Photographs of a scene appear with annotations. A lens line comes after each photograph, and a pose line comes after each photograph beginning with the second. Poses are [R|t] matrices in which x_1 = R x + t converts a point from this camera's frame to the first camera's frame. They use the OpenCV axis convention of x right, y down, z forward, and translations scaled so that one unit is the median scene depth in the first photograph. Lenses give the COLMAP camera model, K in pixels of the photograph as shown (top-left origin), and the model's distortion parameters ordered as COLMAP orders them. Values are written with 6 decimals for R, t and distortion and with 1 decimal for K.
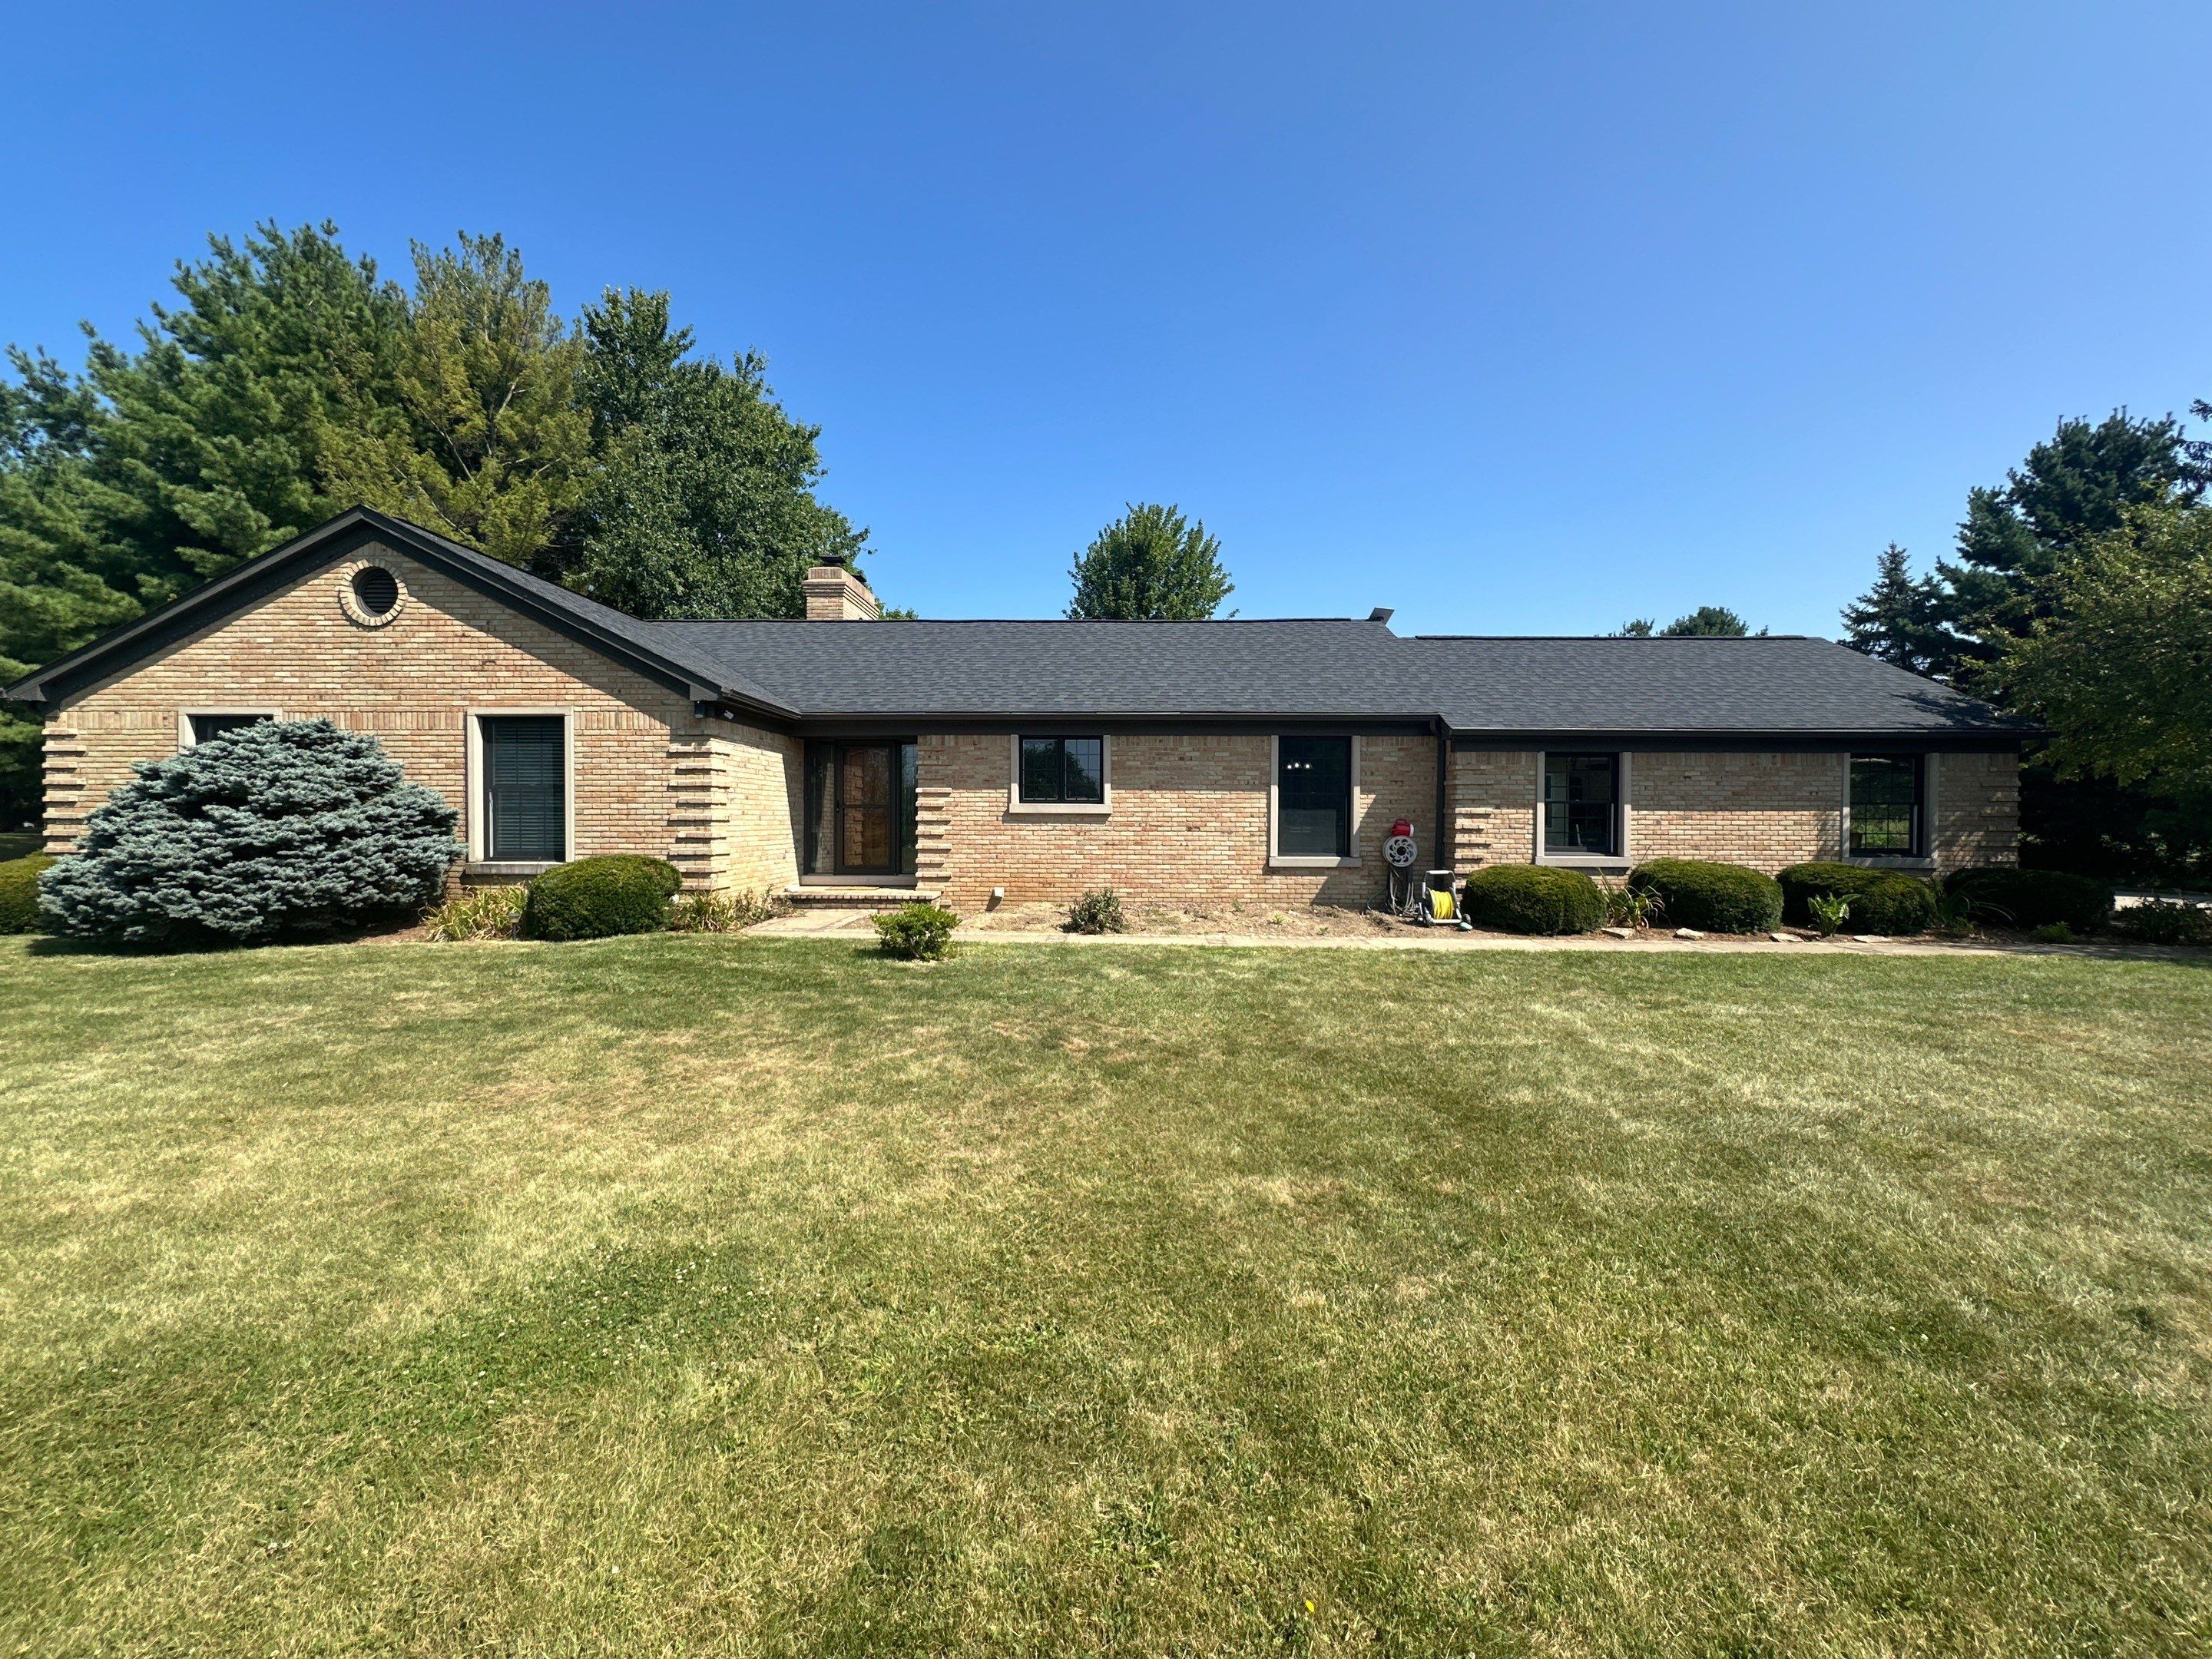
lens RADIAL K [[878.1, 0, 1106.0], [0, 878.1, 829.5], [0, 0, 1]] dist [-0.000591, -0.000387]
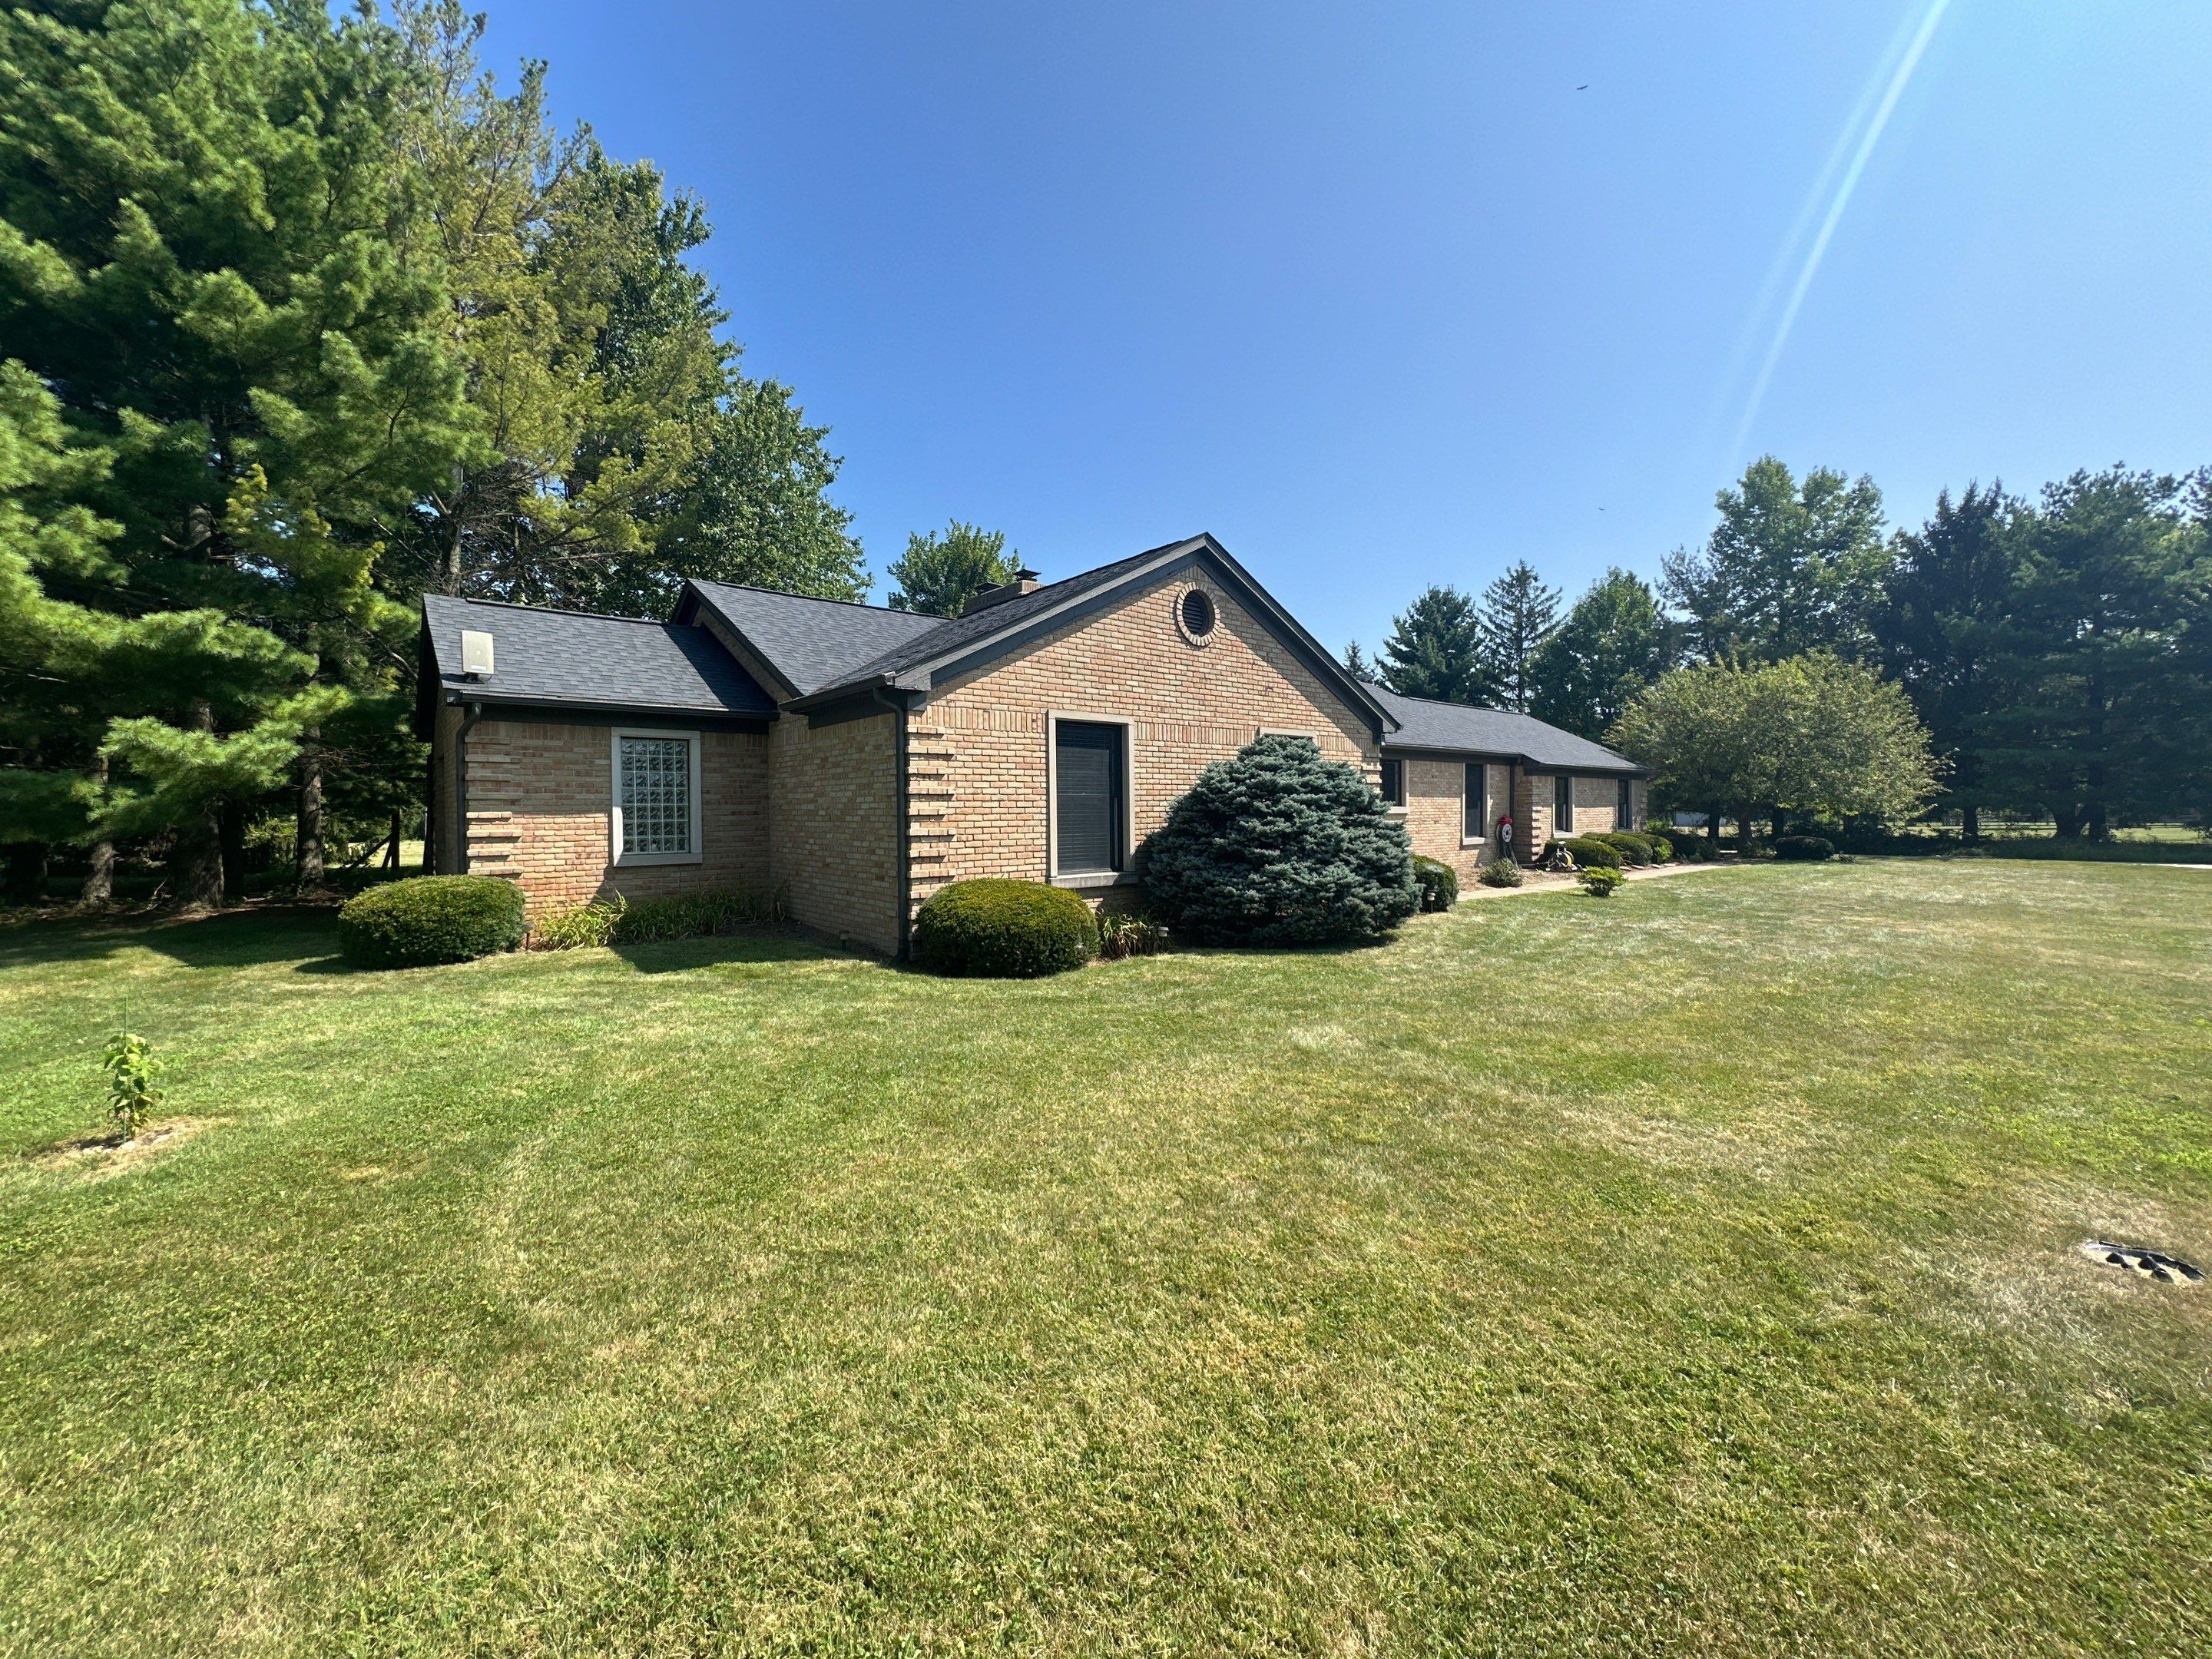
lens RADIAL K [[877.4, 0, 1104.2], [0, 877.4, 826.9], [0, 0, 1]] dist [0.000259, 0.000026]
pose [[0.750321, -0.022928, 0.660676, -1.364799], [0.022580, 0.999704, 0.009050, -0.020281], [-0.660688, 0.008127, 0.750617, 0.233116]]
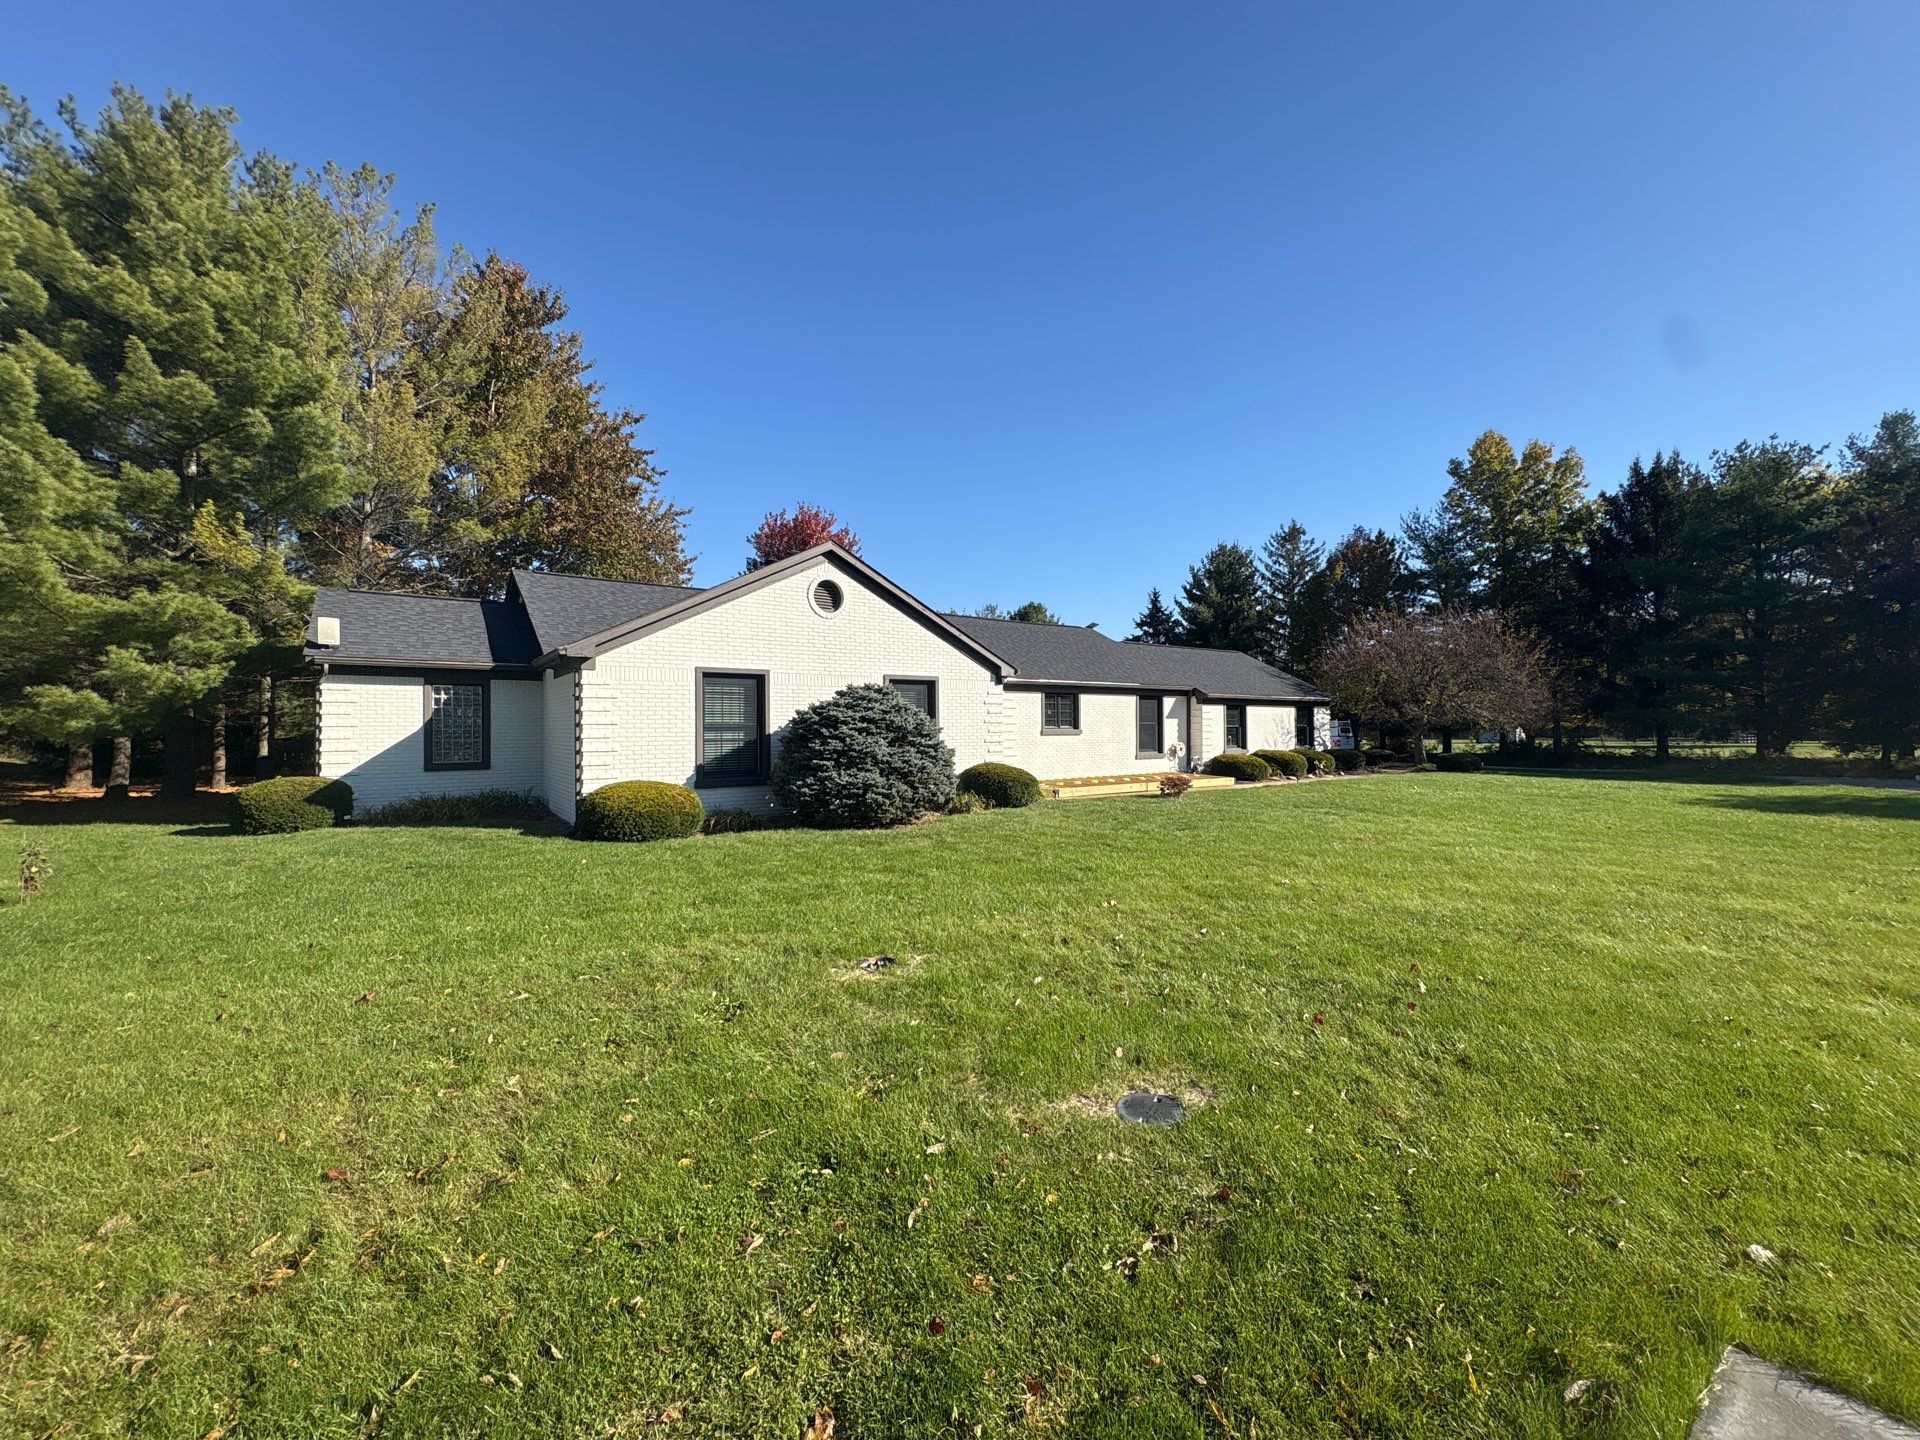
lens RADIAL K [[762.2, 0, 960.0], [0, 762.2, 720.0], [0, 0, 1]] dist [-0.000591, -0.000387]
pose [[0.791592, -0.003931, 0.611037, -1.224138], [0.020807, 0.999573, -0.020525, -0.019840], [-0.610695, 0.028961, 0.791336, -0.147461]]
